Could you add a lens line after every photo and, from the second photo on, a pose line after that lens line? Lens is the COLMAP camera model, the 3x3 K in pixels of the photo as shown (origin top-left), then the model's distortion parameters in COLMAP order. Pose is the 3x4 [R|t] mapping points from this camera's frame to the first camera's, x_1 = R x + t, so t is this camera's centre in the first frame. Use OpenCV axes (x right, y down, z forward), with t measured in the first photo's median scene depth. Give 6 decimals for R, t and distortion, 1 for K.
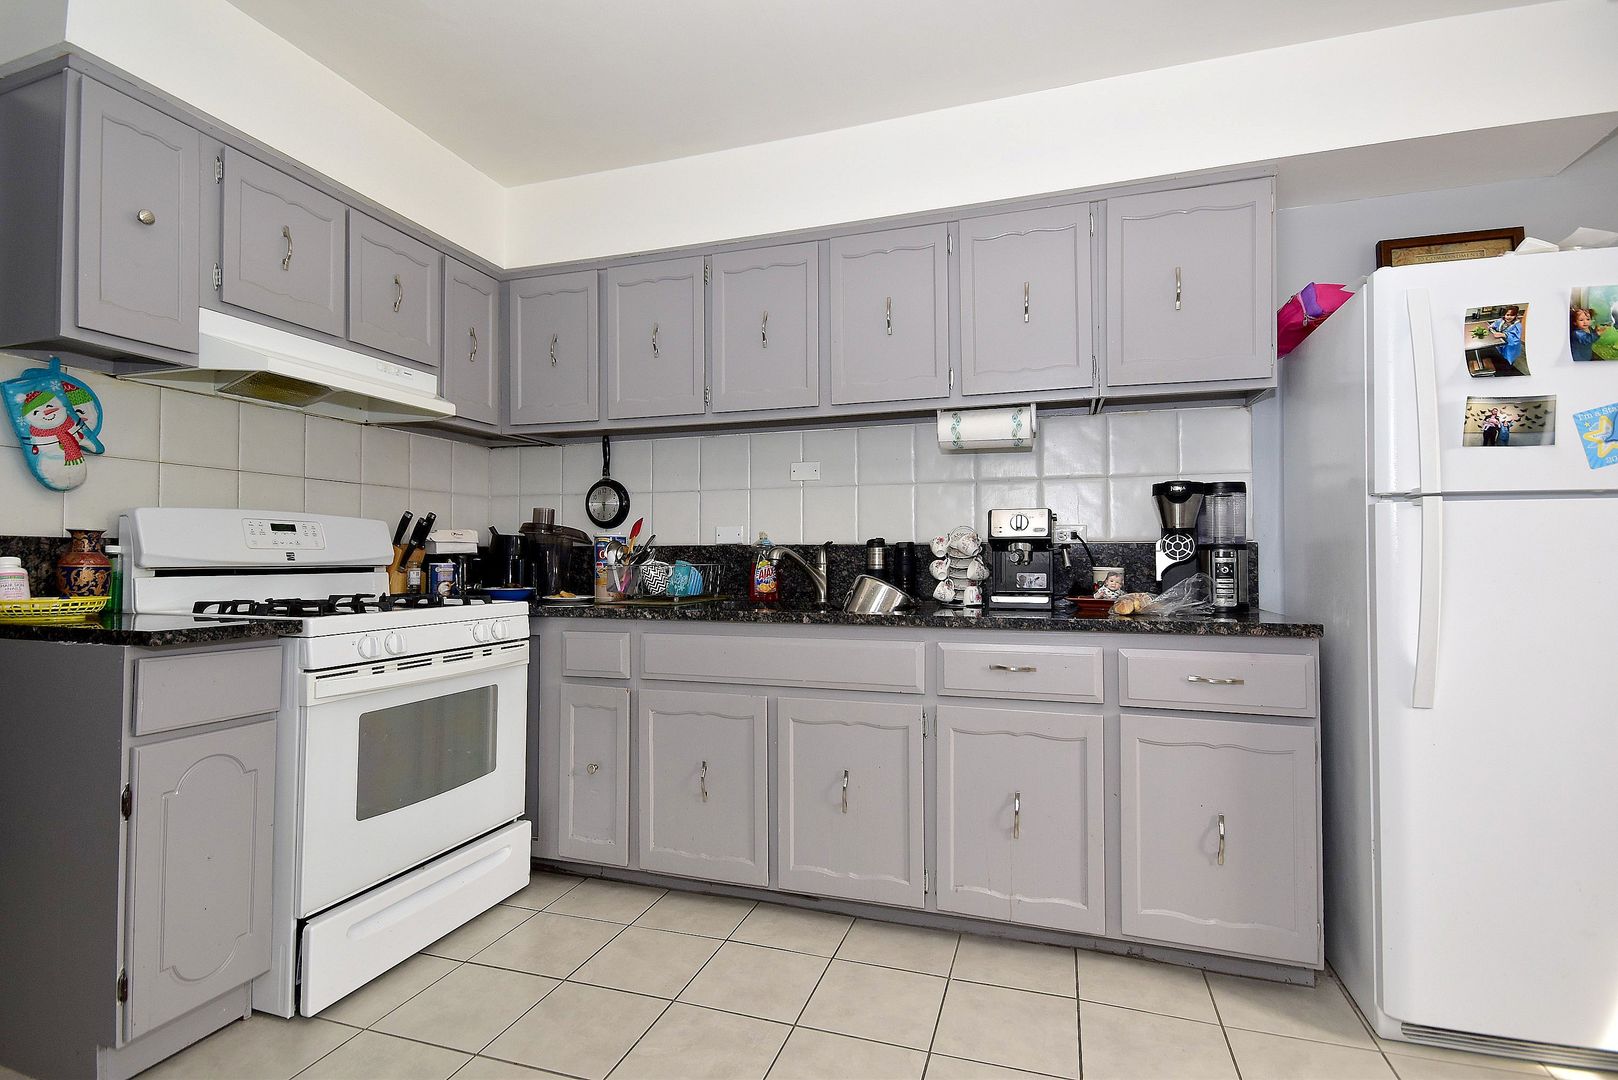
lens RADIAL K [[772.1, 0, 809.0], [0, 772.1, 540.0], [0, 0, 1]] dist [0.002604, -0.000505]
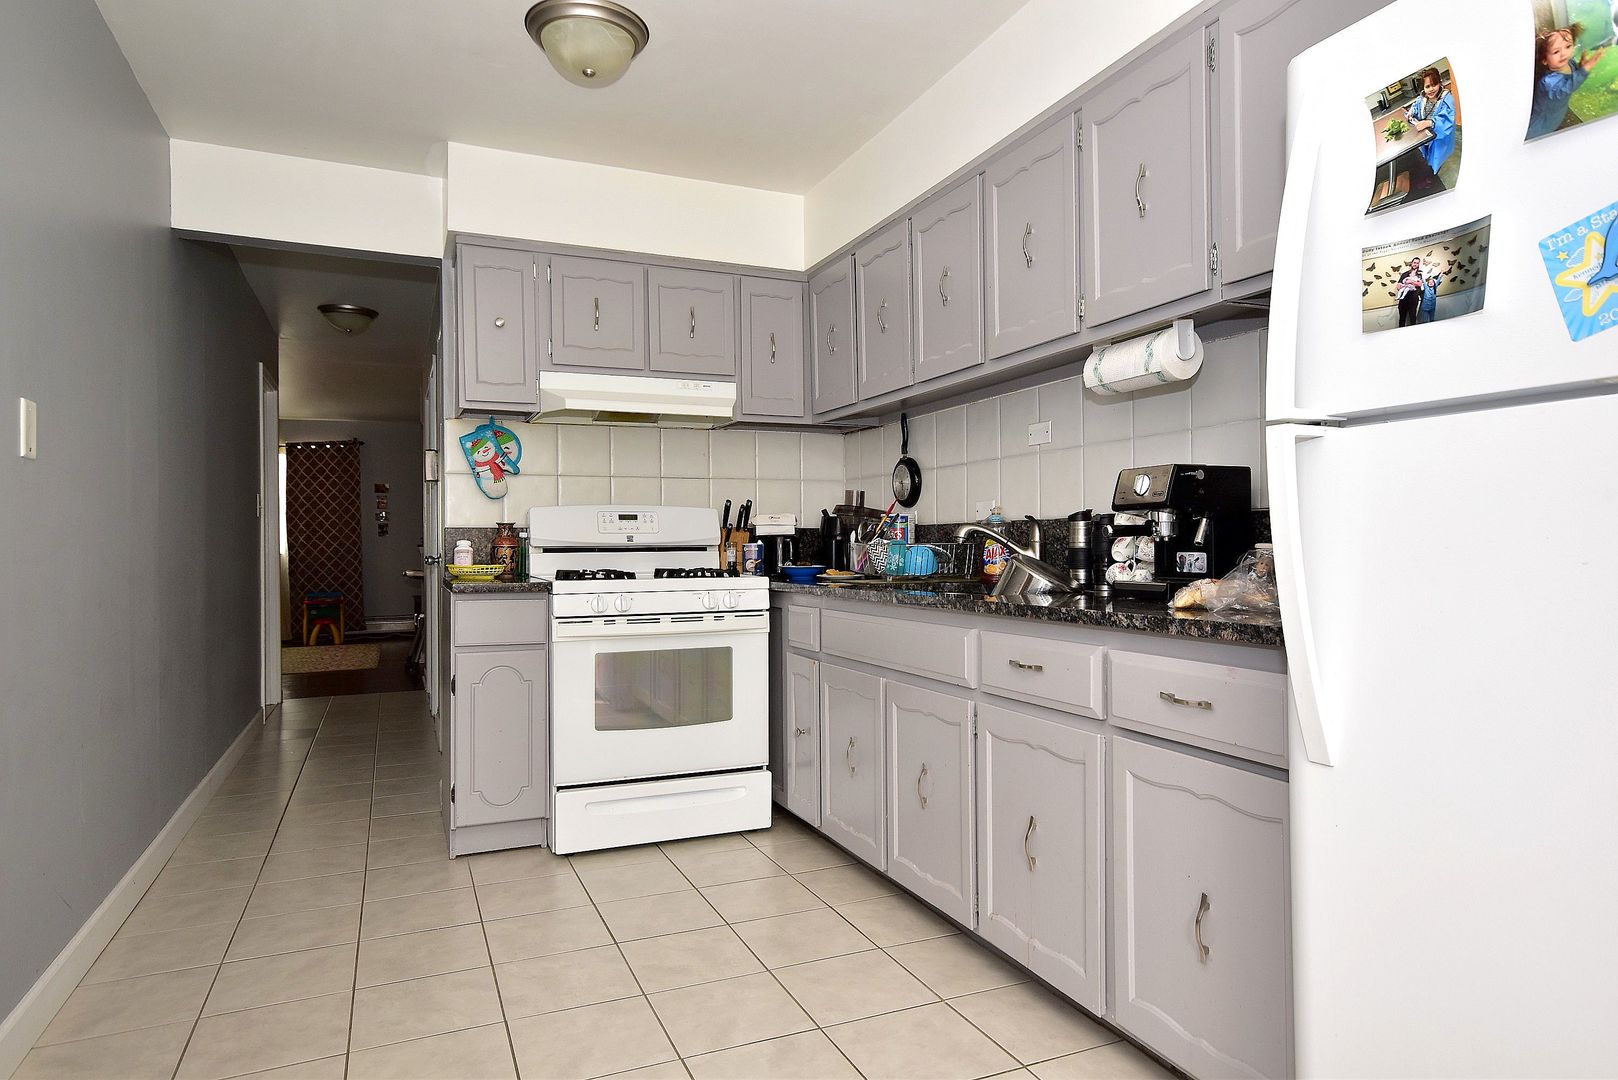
lens RADIAL K [[966.6, 0, 809.0], [0, 966.6, 540.0], [0, 0, 1]] dist [0.002775, 0.019605]
pose [[0.659848, -0.008410, -0.751352, 0.939948], [0.025192, 0.999623, 0.010935, 0.015593], [0.750977, -0.026144, 0.659811, 0.155249]]
